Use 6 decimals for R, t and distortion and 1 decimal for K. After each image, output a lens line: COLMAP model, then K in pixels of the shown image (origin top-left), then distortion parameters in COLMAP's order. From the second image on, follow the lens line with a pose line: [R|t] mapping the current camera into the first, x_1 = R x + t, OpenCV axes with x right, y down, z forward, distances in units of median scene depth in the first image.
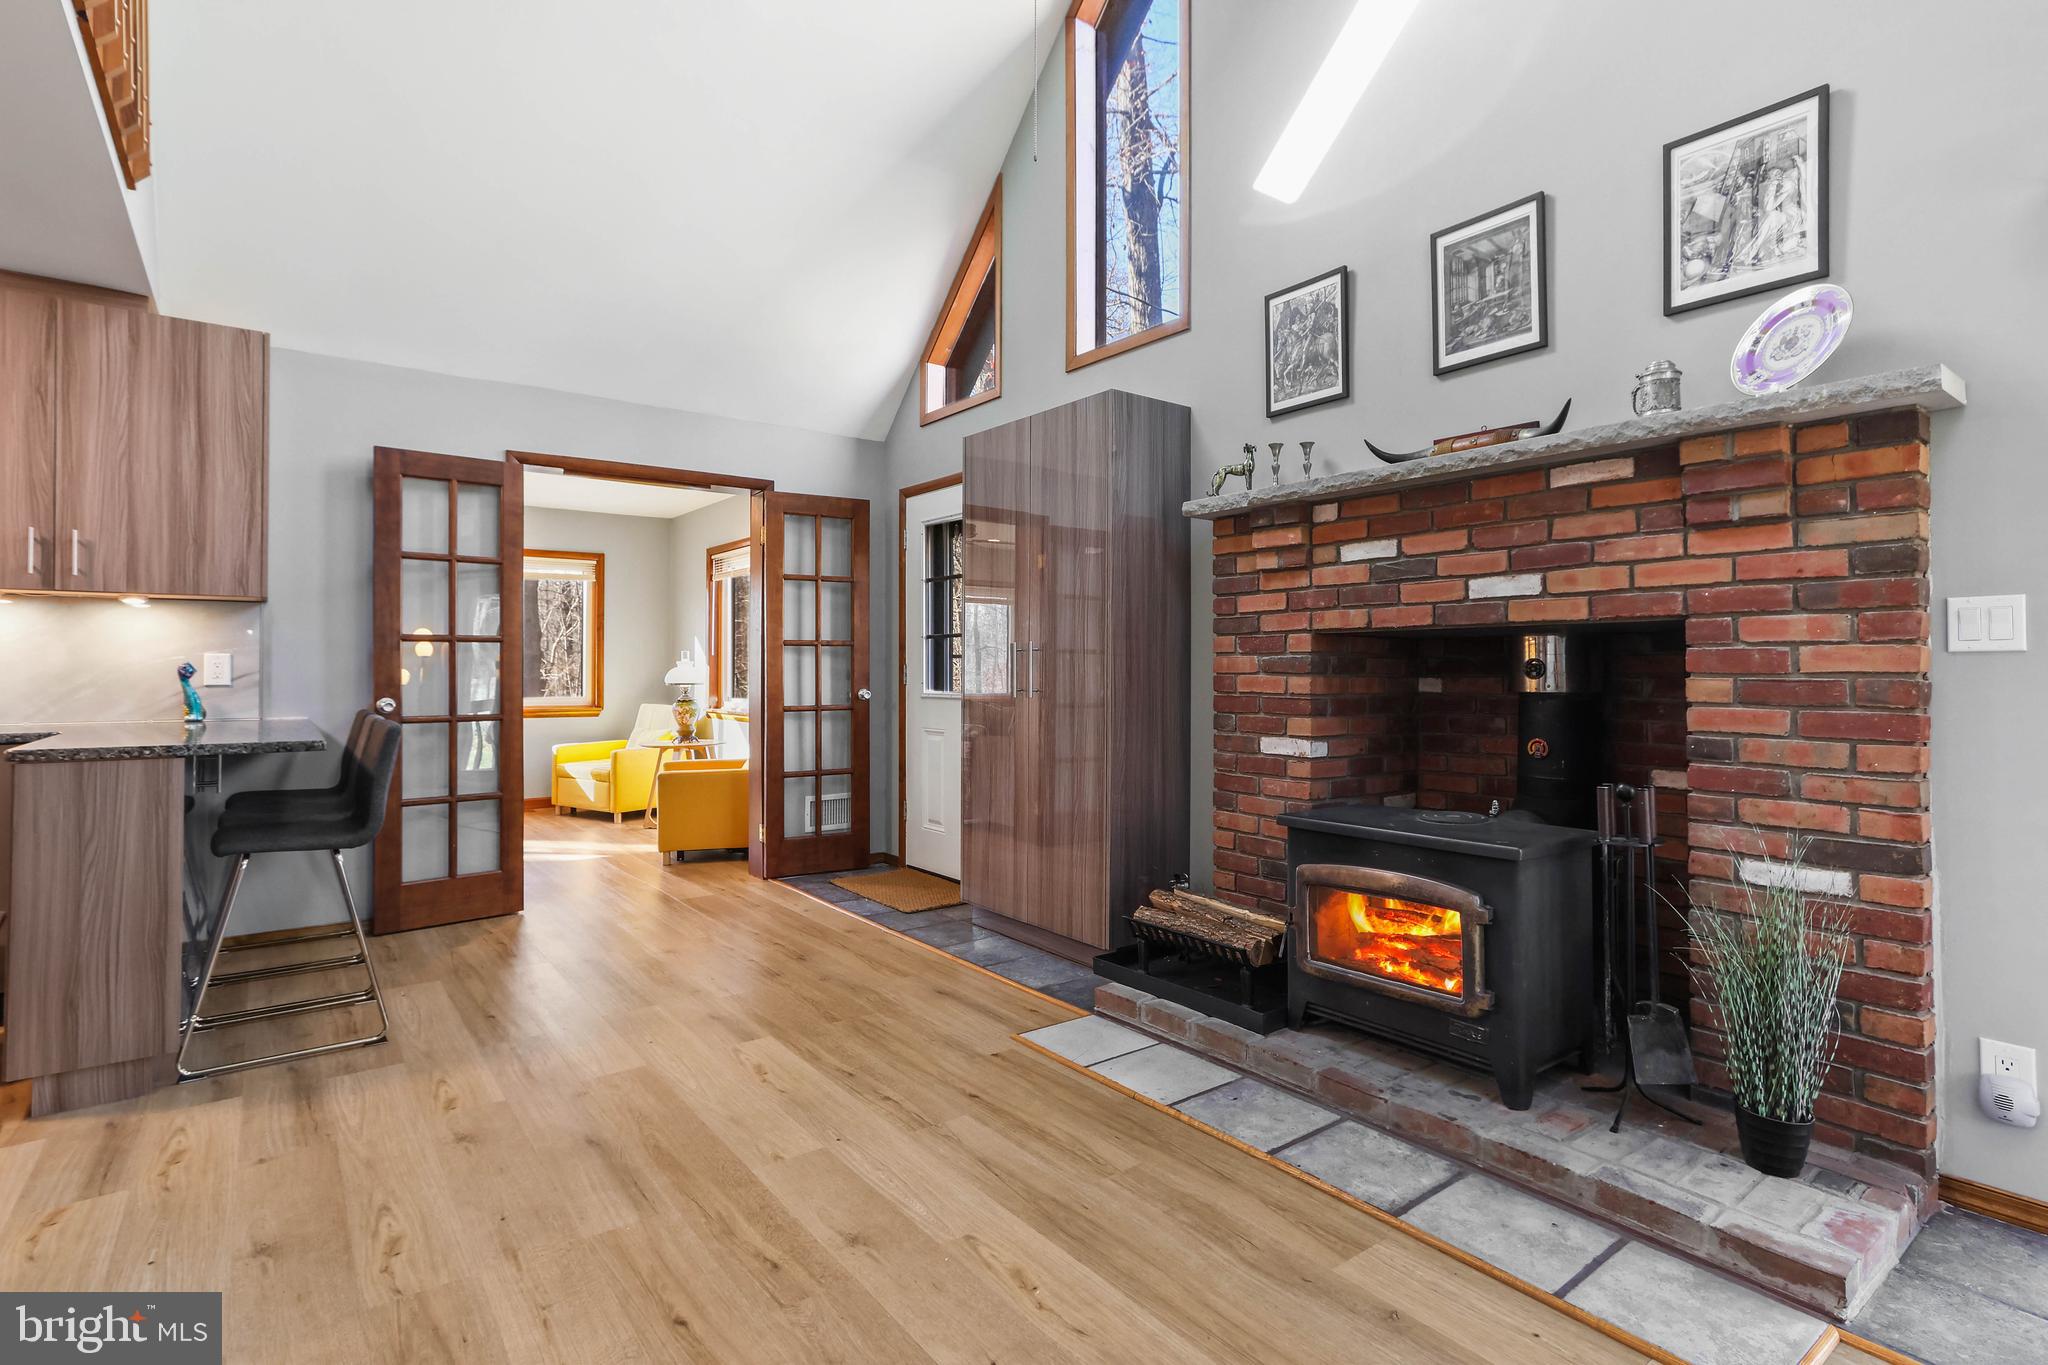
lens RADIAL K [[994.0, 0, 1013.4], [0, 994.0, 659.5], [0, 0, 1]] dist [0.002974, 0.000800]
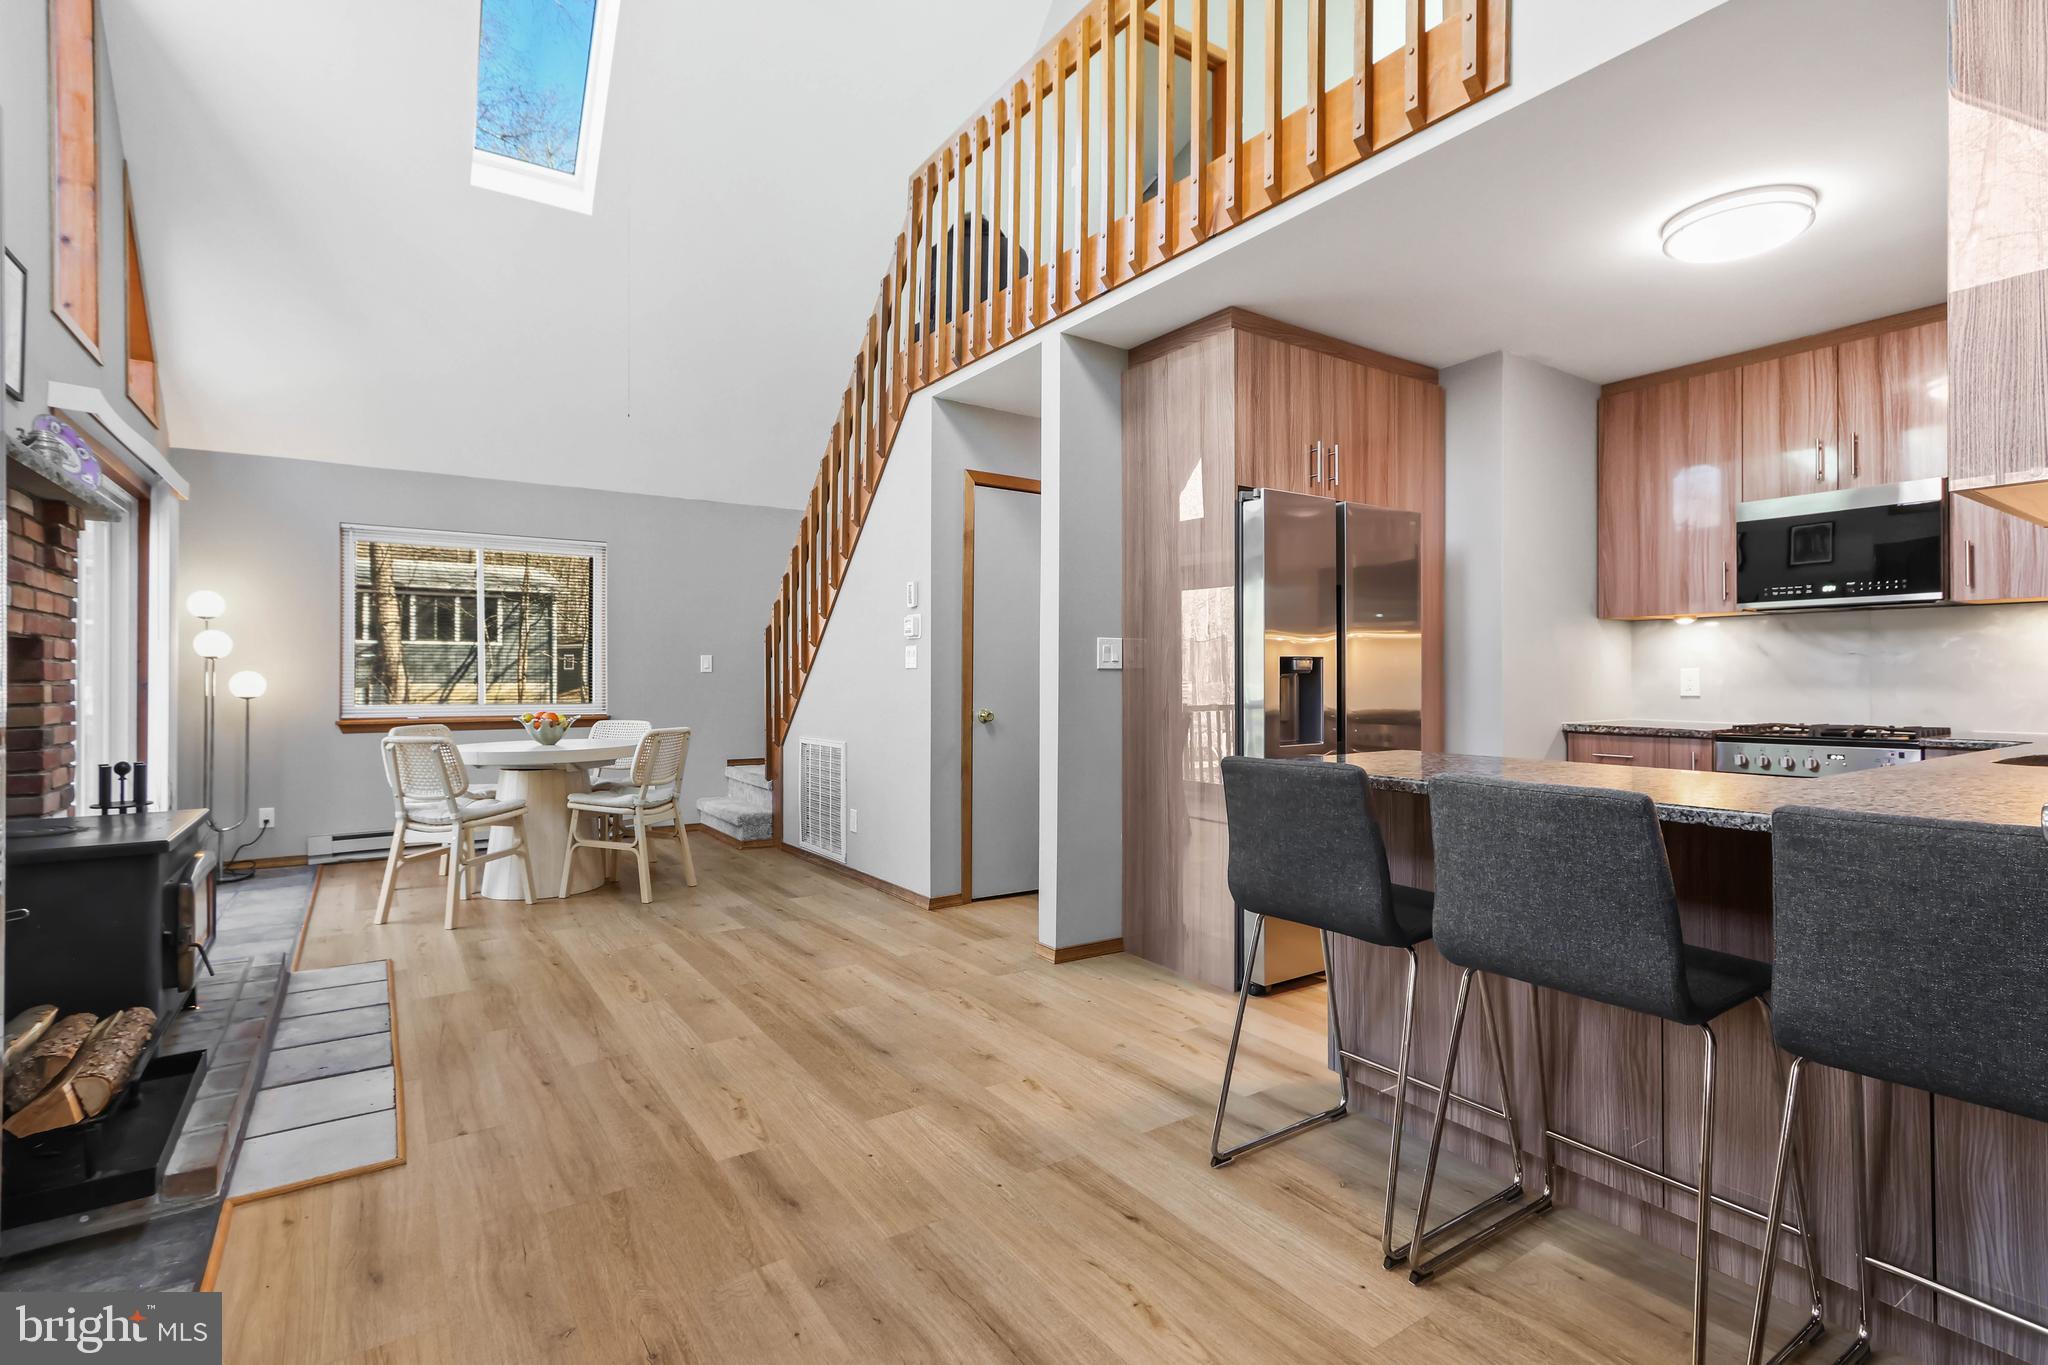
lens RADIAL K [[952.5, 0, 1024.0], [0, 952.5, 682.5], [0, 0, 1]] dist [-0.004406, -0.000266]
pose [[-0.999003, -0.002383, 0.044581, -0.569614], [-0.002666, 0.999977, -0.006295, 0.018637], [-0.044565, -0.006407, -0.998986, 1.920416]]
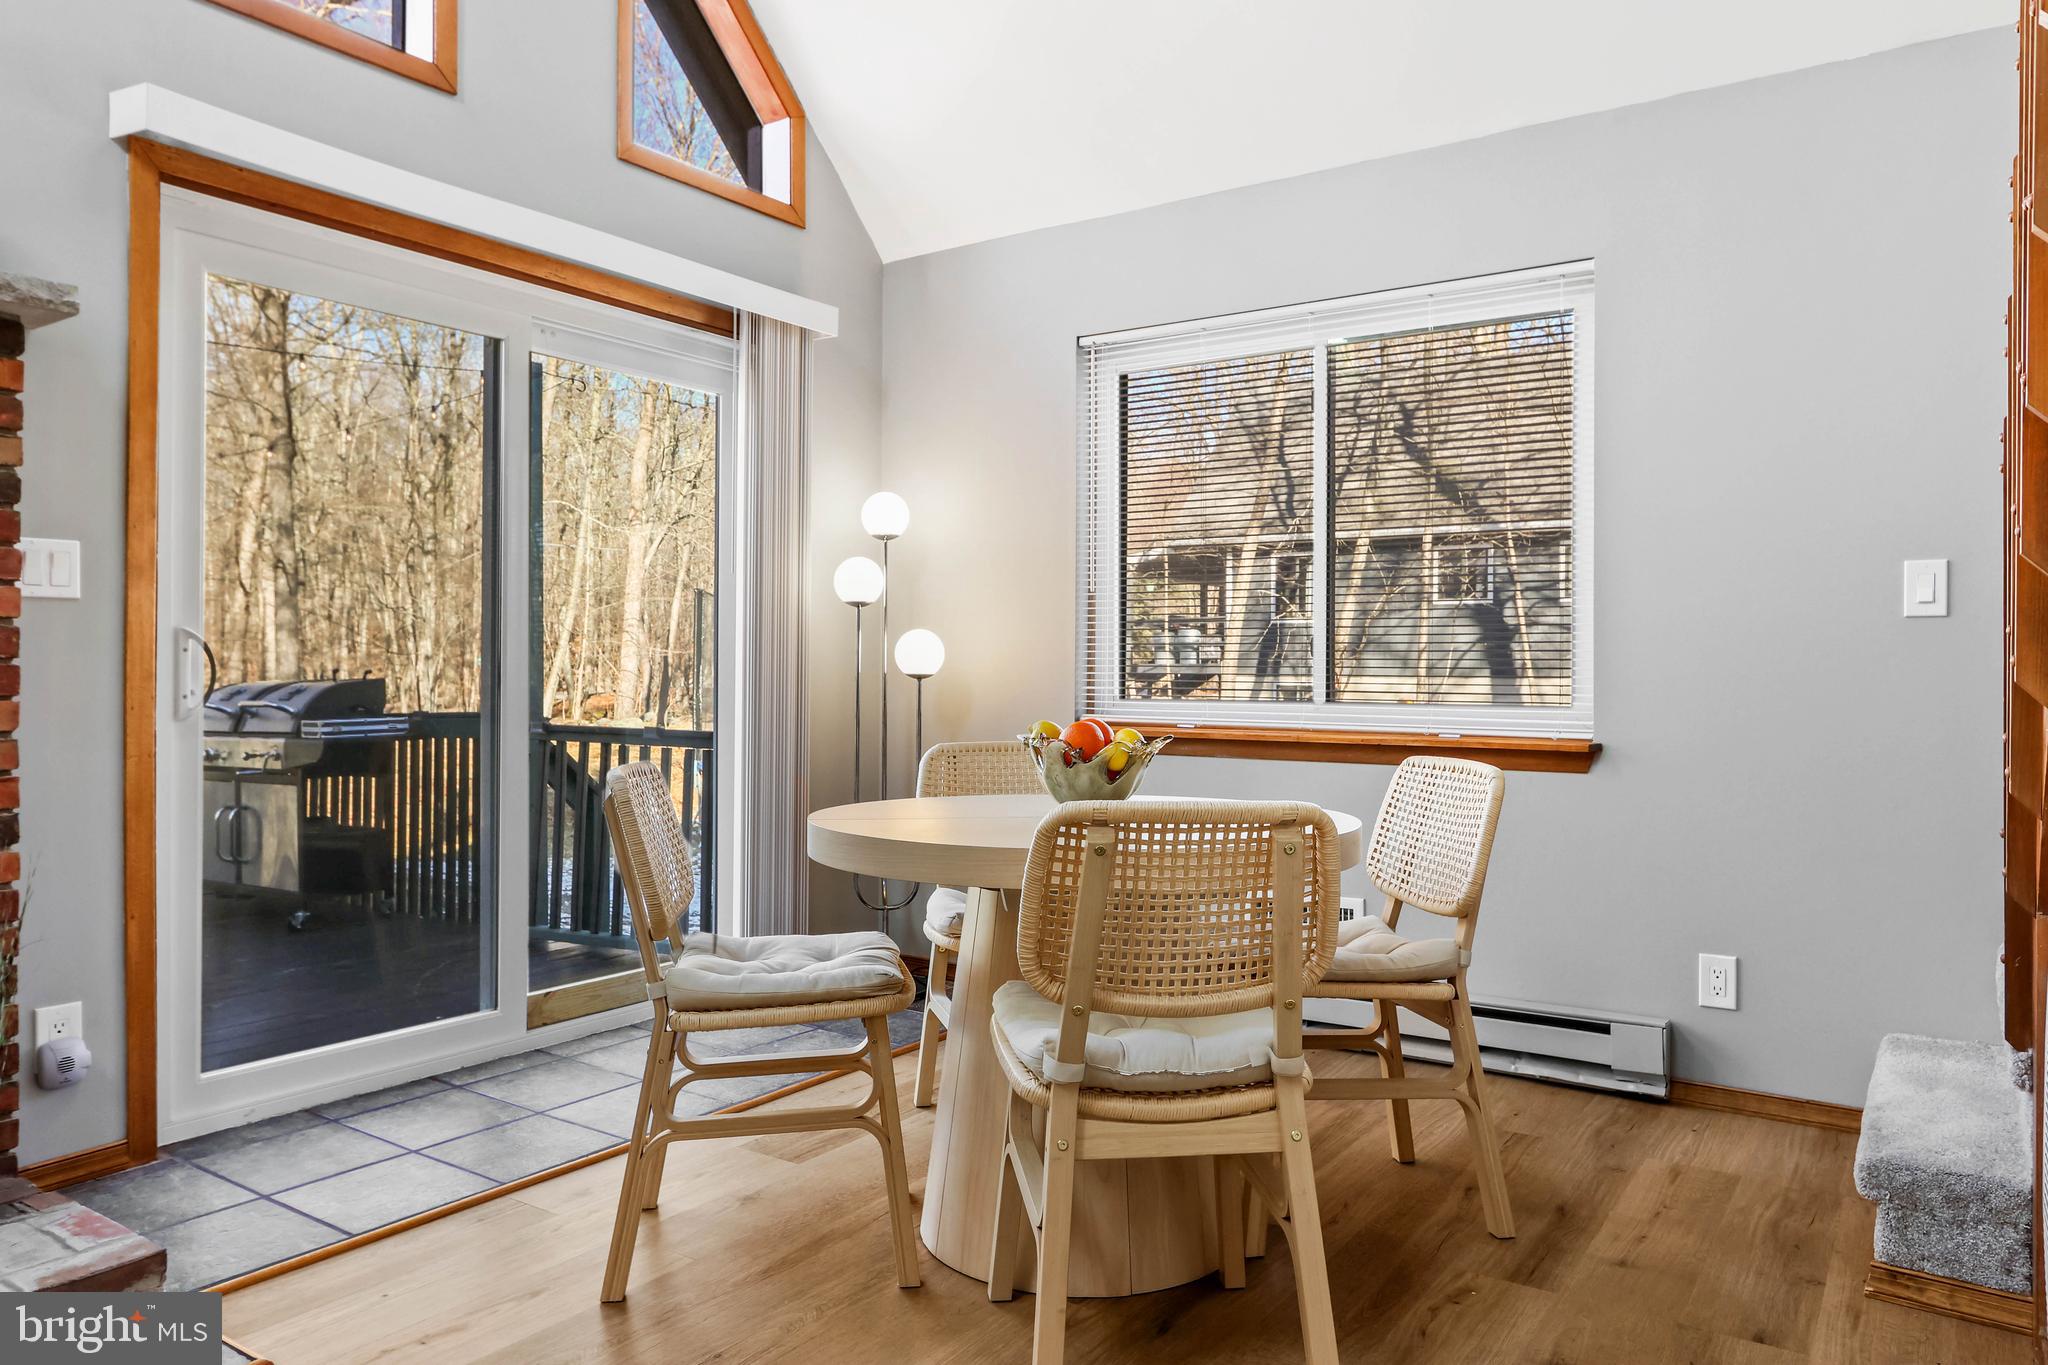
lens RADIAL K [[1370.4, 0, 1016.9], [0, 1370.4, 676.3], [0, 0, 1]] dist [-0.002786, 0.001628]
pose [[-0.317310, -0.007854, 0.948289, -0.411979], [-0.017309, 0.999847, 0.002490, 0.036205], [-0.948164, -0.015624, -0.317397, 0.413011]]
